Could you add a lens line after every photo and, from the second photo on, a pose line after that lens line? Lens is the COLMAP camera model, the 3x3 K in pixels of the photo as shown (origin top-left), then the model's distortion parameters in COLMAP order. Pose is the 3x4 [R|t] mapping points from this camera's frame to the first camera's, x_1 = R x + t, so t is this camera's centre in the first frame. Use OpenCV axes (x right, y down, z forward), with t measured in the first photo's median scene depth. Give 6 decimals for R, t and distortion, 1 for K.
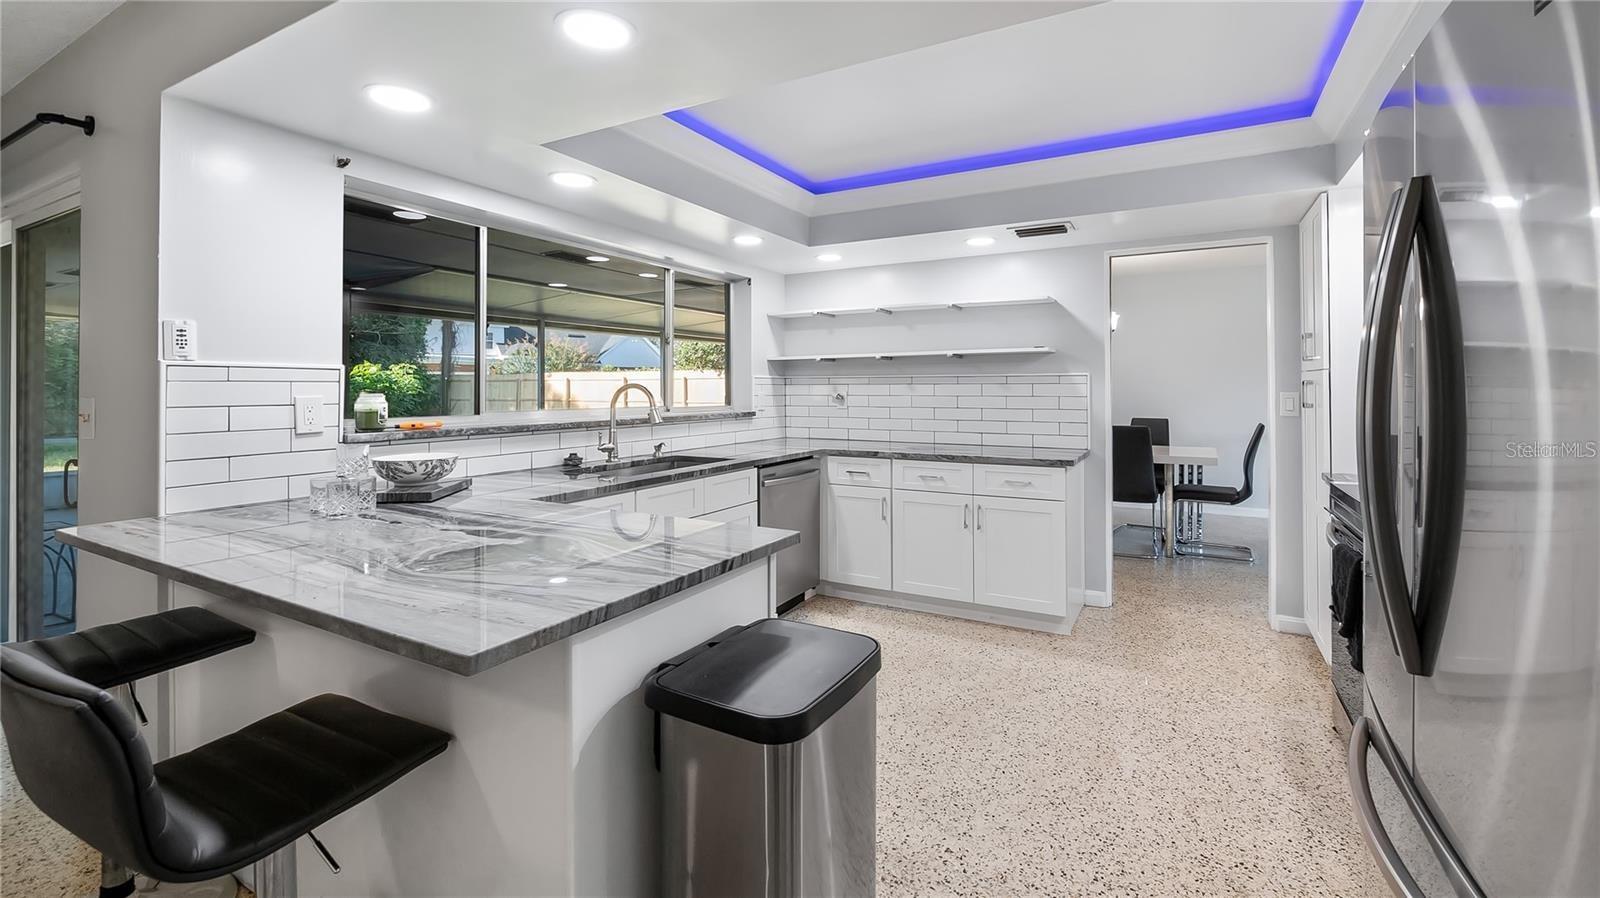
lens RADIAL K [[680.3, 0, 800.3], [0, 680.3, 416.8], [0, 0, 1]] dist [0.002348, 0.000079]
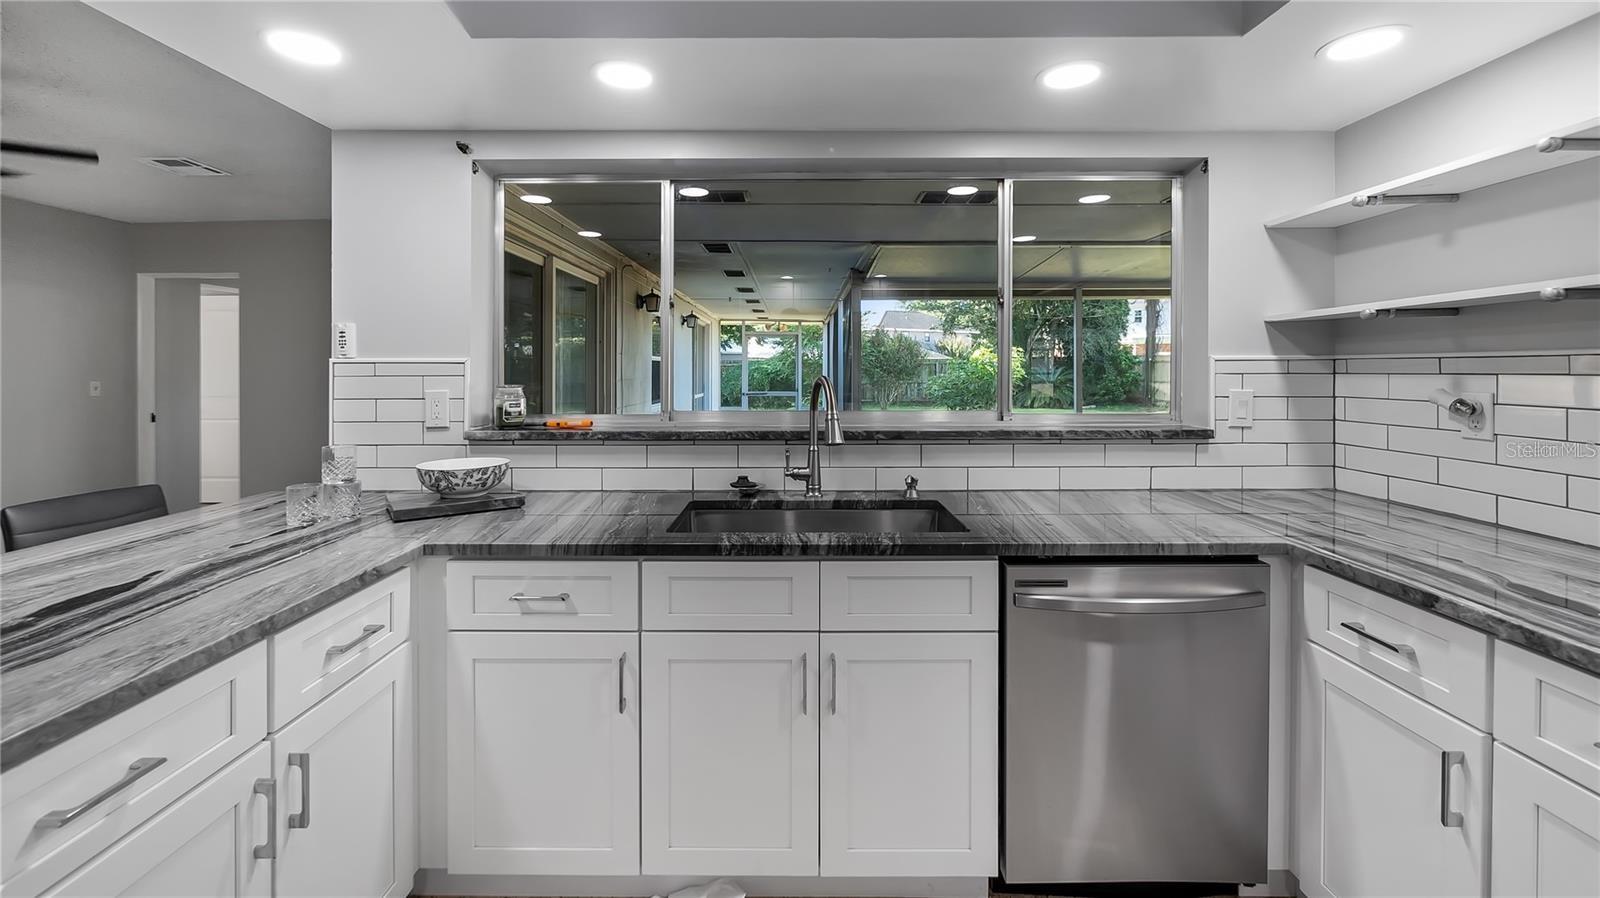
lens RADIAL K [[664.4, 0, 796.3], [0, 664.4, 374.1], [0, 0, 1]] dist [-0.003595, -0.000118]
pose [[0.491051, 0.005501, -0.871113, 0.268013], [-0.034436, 0.999321, -0.013101, -0.041317], [0.870450, 0.036431, 0.490907, 0.679971]]
